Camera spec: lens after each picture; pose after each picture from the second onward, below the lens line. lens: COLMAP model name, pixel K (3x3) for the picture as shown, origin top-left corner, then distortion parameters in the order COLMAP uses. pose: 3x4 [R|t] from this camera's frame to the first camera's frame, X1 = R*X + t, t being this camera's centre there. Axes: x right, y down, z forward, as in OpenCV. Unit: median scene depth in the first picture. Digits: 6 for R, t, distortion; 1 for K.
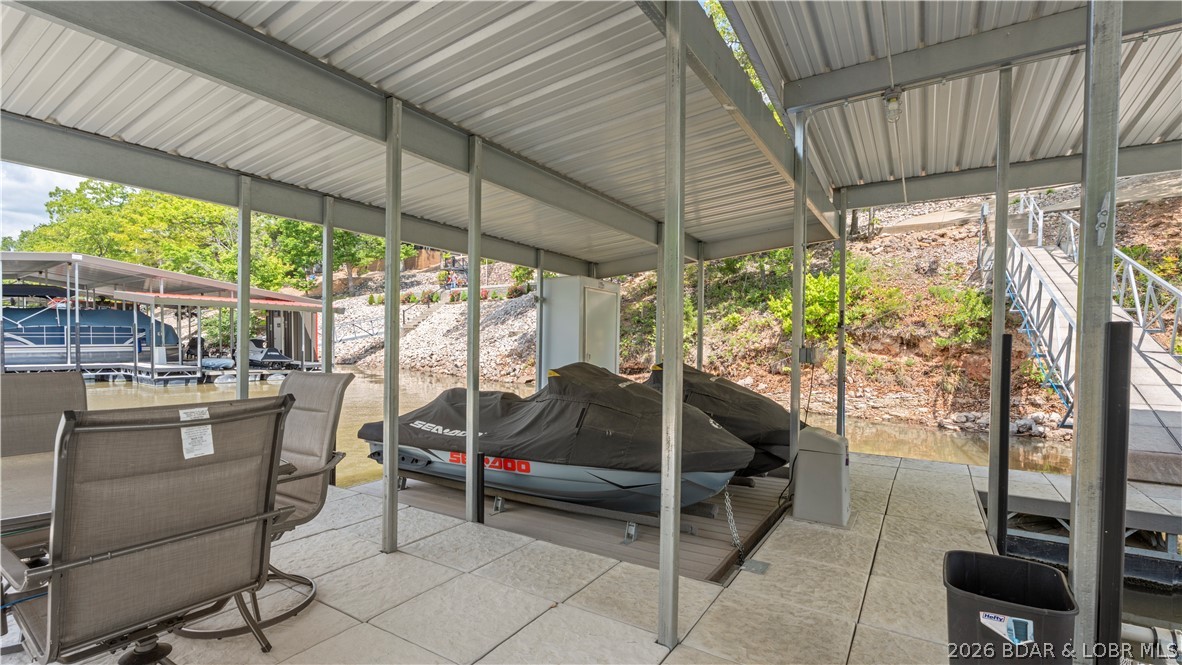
lens RADIAL K [[526.1, 0, 590.1], [0, 526.1, 332.7], [0, 0, 1]] dist [0.002668, -0.000296]
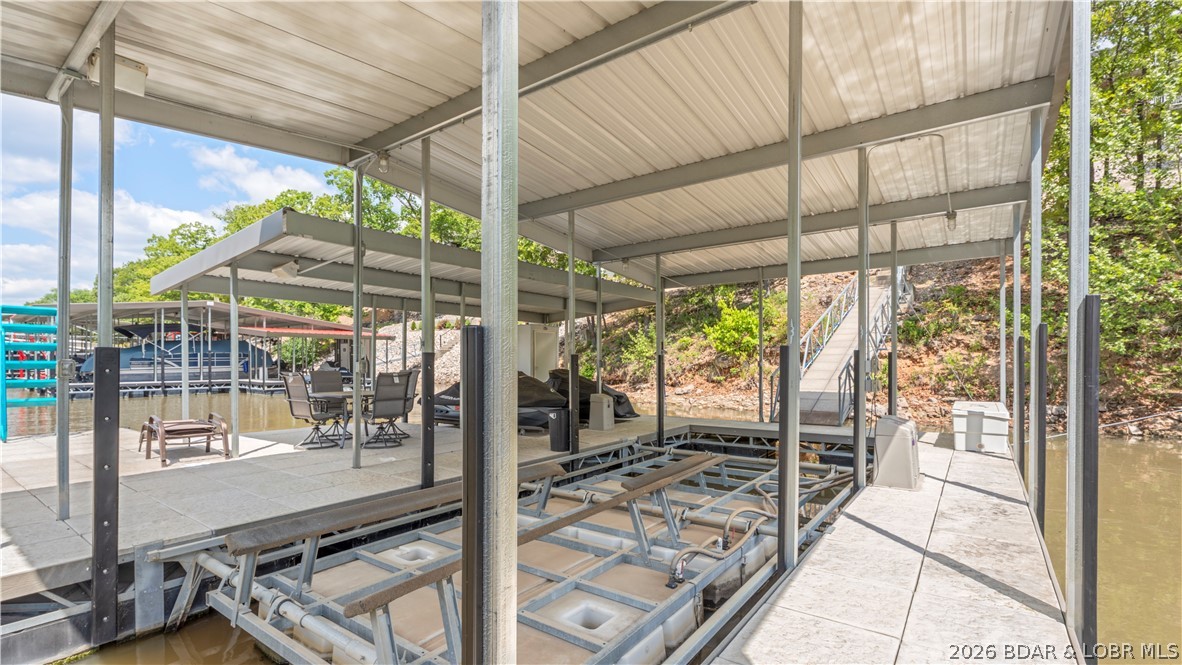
lens RADIAL K [[526.1, 0, 590.1], [0, 526.1, 332.7], [0, 0, 1]] dist [0.002668, -0.000296]
pose [[0.997755, -0.015437, -0.065164, 0.116645], [0.013195, 0.999311, -0.034696, -0.004539], [0.065655, 0.033758, 0.997271, -0.313106]]
